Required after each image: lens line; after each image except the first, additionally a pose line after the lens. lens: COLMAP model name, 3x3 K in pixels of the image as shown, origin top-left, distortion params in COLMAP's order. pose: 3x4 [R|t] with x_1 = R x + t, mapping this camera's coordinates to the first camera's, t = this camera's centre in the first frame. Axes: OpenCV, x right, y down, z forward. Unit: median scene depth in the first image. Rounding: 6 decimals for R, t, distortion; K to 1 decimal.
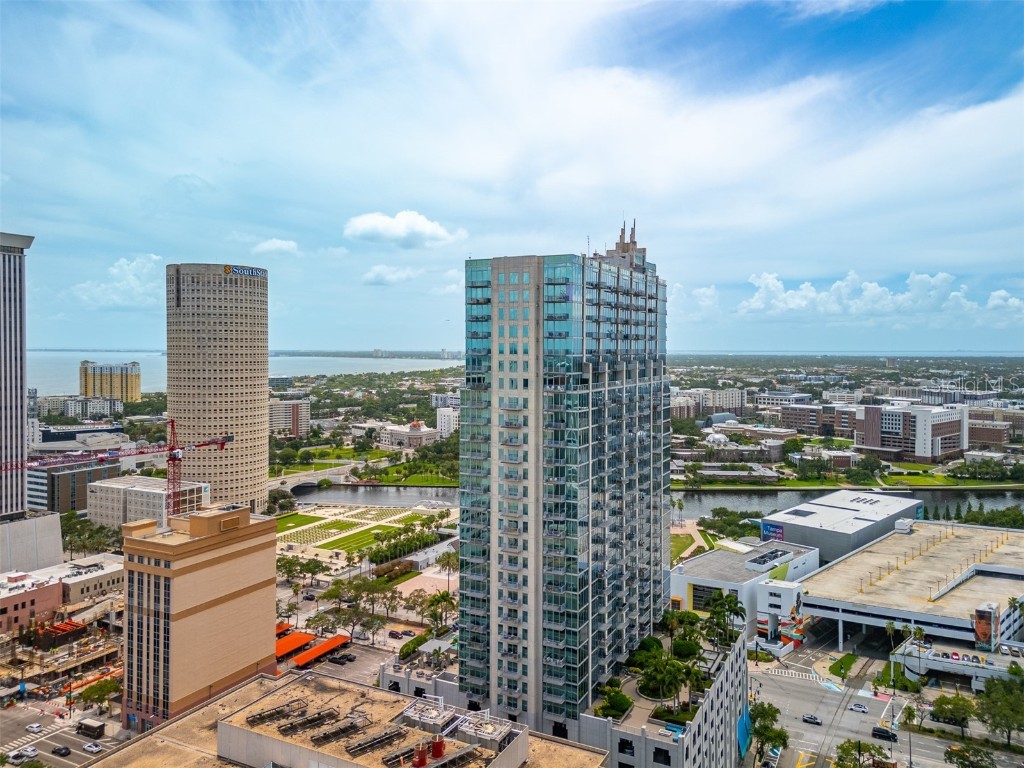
lens RADIAL K [[739.4, 0, 527.5], [0, 739.4, 355.6], [0, 0, 1]] dist [0.046674, -0.027218]
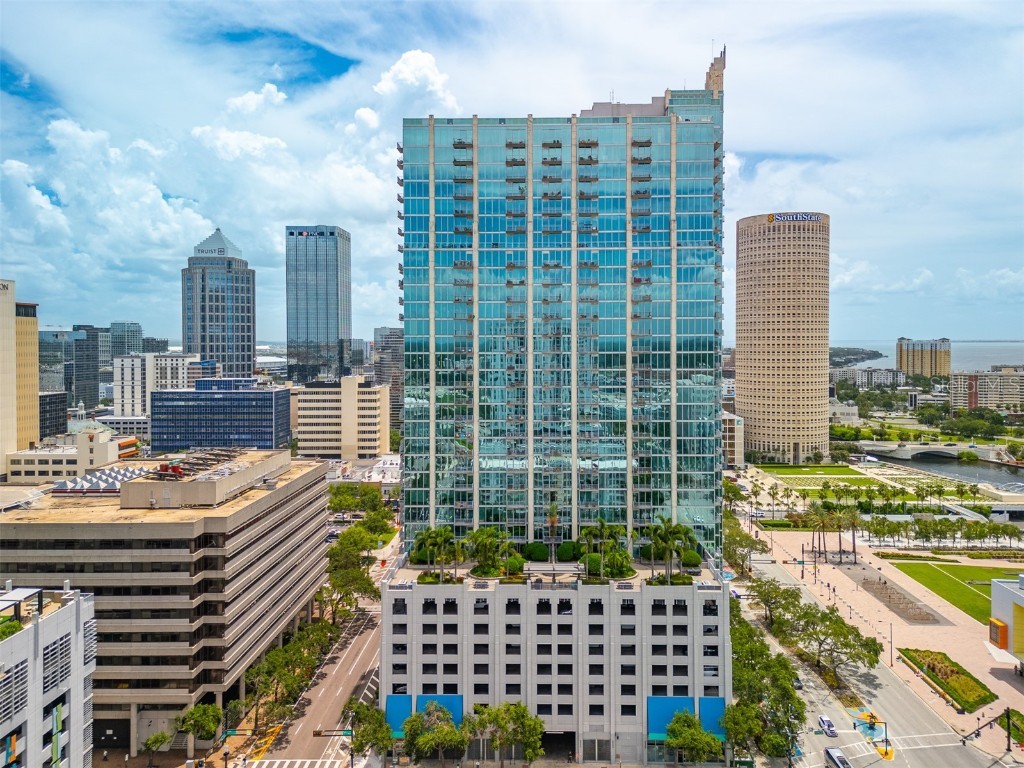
lens RADIAL K [[728.5, 0, 512.6], [0, 728.5, 349.2], [0, 0, 1]] dist [0.002452, -0.000194]
pose [[0.407333, 0.005269, -0.913265, 0.554480], [-0.004165, 0.999984, 0.003911, 0.094769], [0.913270, 0.002210, 0.407348, 0.362695]]
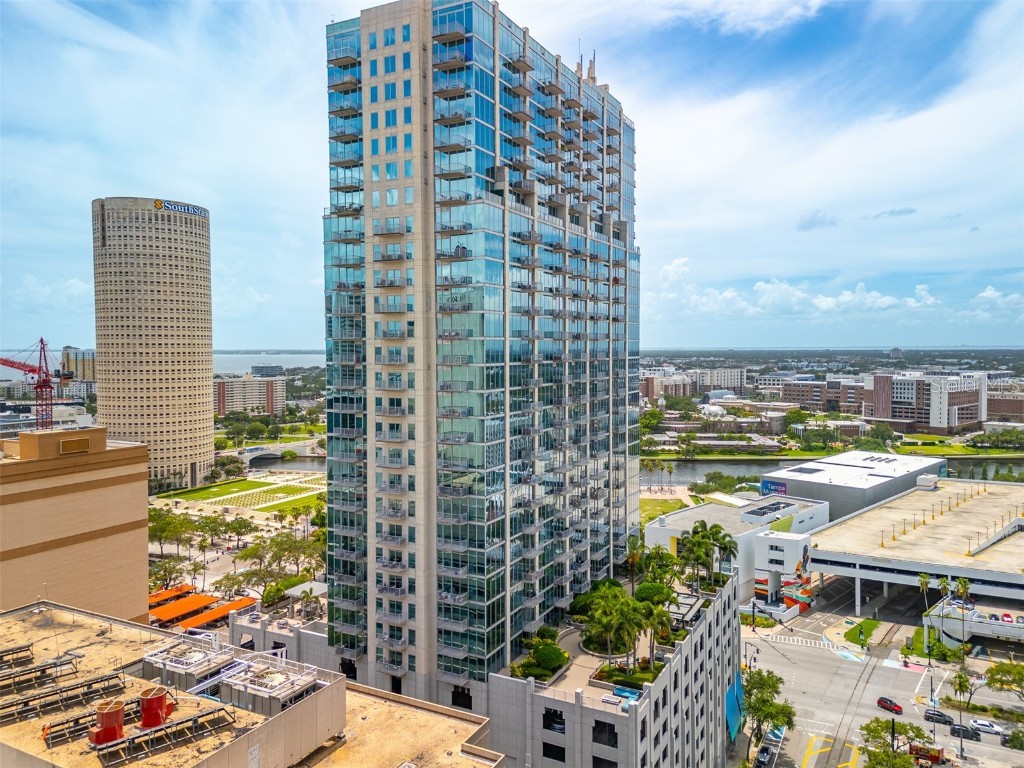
lens RADIAL K [[734.6, 0, 512.1], [0, 734.6, 369.7], [0, 0, 1]] dist [0.049301, -0.028196]
pose [[0.999746, -0.006567, -0.021550, 0.054627], [0.007012, 0.999763, 0.020598, 0.095733], [0.021410, -0.020744, 0.999556, 0.167179]]
